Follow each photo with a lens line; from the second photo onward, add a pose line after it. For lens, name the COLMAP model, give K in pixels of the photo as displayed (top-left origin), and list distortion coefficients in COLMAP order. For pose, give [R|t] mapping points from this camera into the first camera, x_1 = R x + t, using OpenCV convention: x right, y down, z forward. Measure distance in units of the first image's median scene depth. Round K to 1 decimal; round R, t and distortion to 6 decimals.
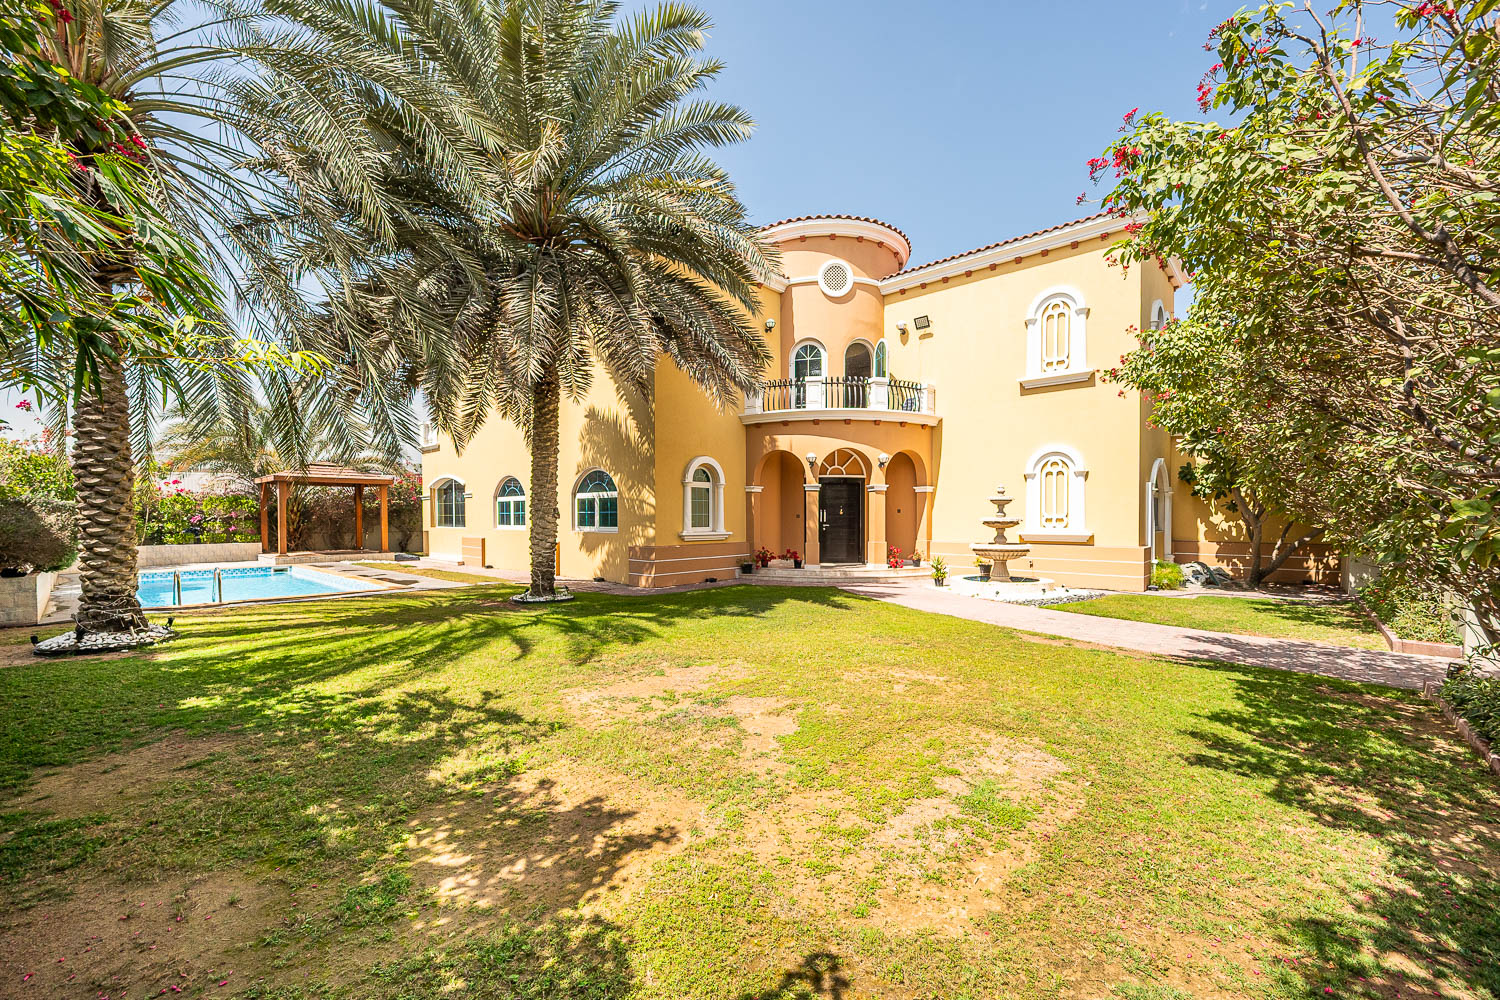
lens RADIAL K [[600.4, 0, 754.8], [0, 600.4, 507.6], [0, 0, 1]] dist [-0.000622, -0.000042]
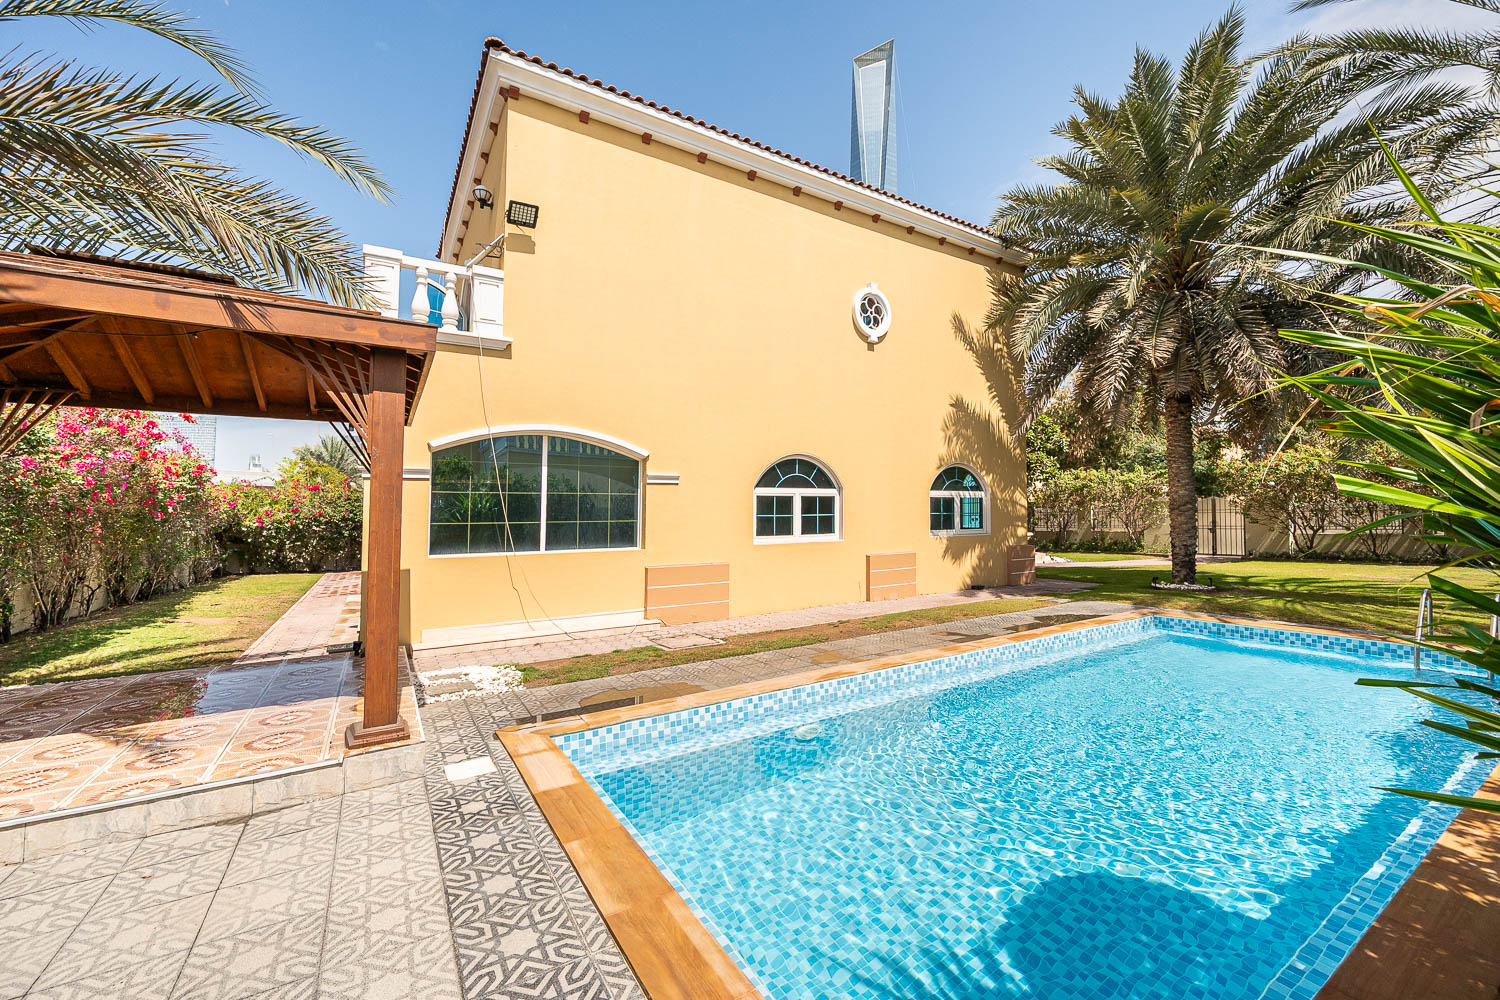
lens RADIAL K [[600.4, 0, 754.8], [0, 600.4, 507.6], [0, 0, 1]] dist [-0.000622, -0.000042]
pose [[0.274189, 0.016450, 0.961535, -1.216365], [0.000699, 0.999850, -0.017305, 0.014238], [-0.961676, 0.005417, 0.274136, 1.052465]]
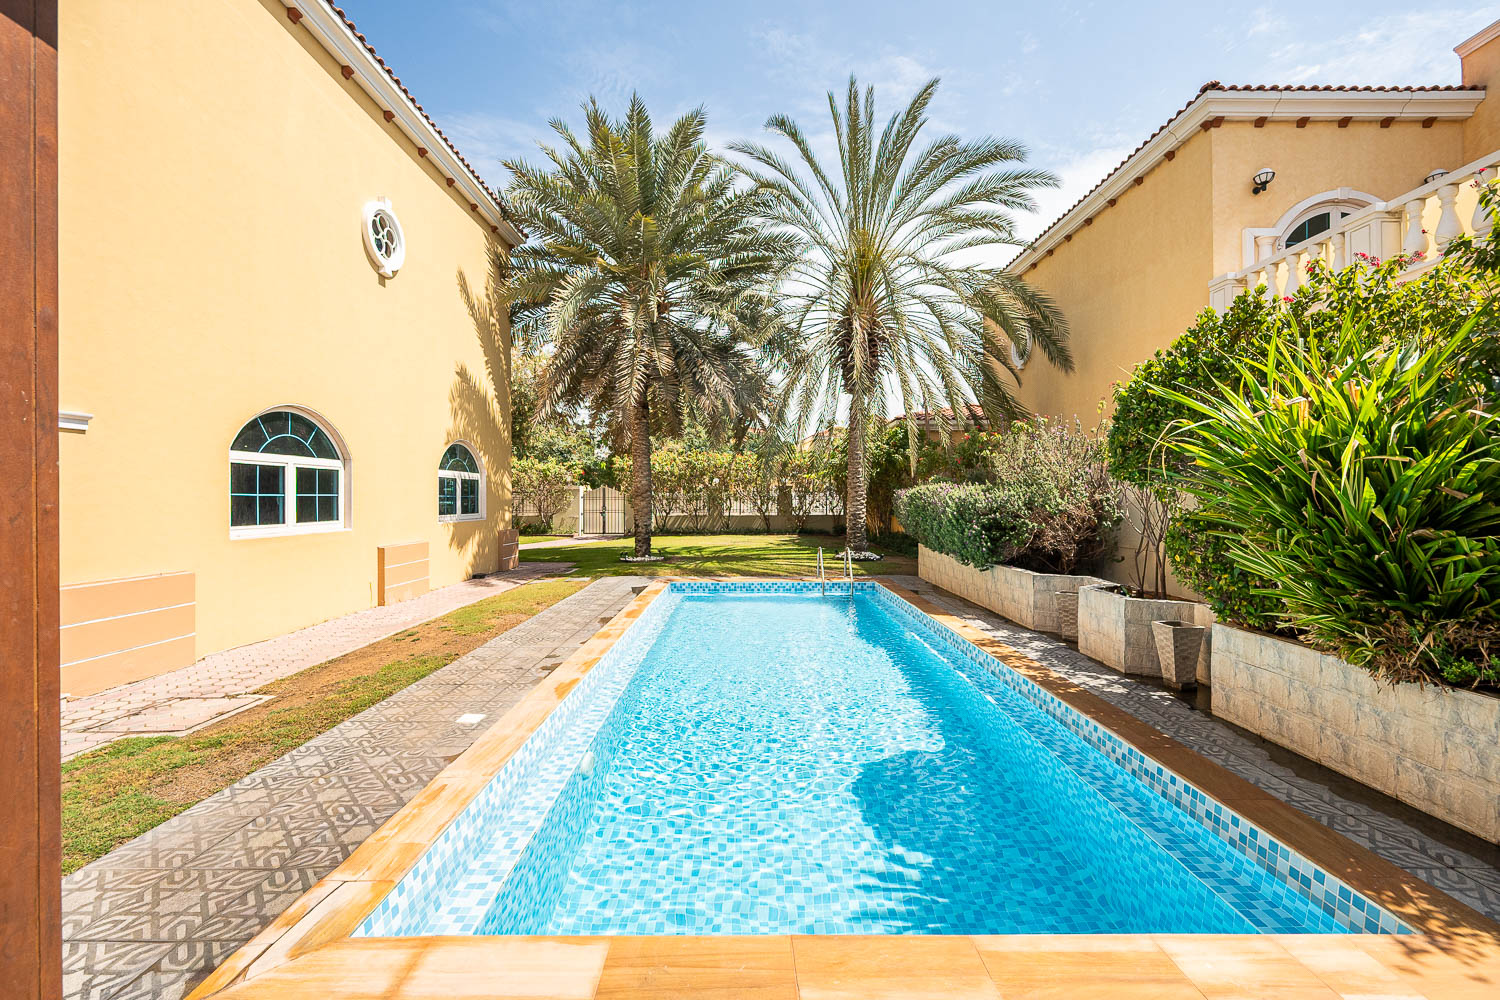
lens RADIAL K [[596.4, 0, 748.5], [0, 596.4, 514.5], [0, 0, 1]] dist [0.000058, 0.000020]
pose [[-0.667721, -0.014434, 0.744271, -1.125709], [-0.004741, 0.999874, 0.015138, 0.018158], [-0.744396, 0.006579, -0.667706, 1.254494]]
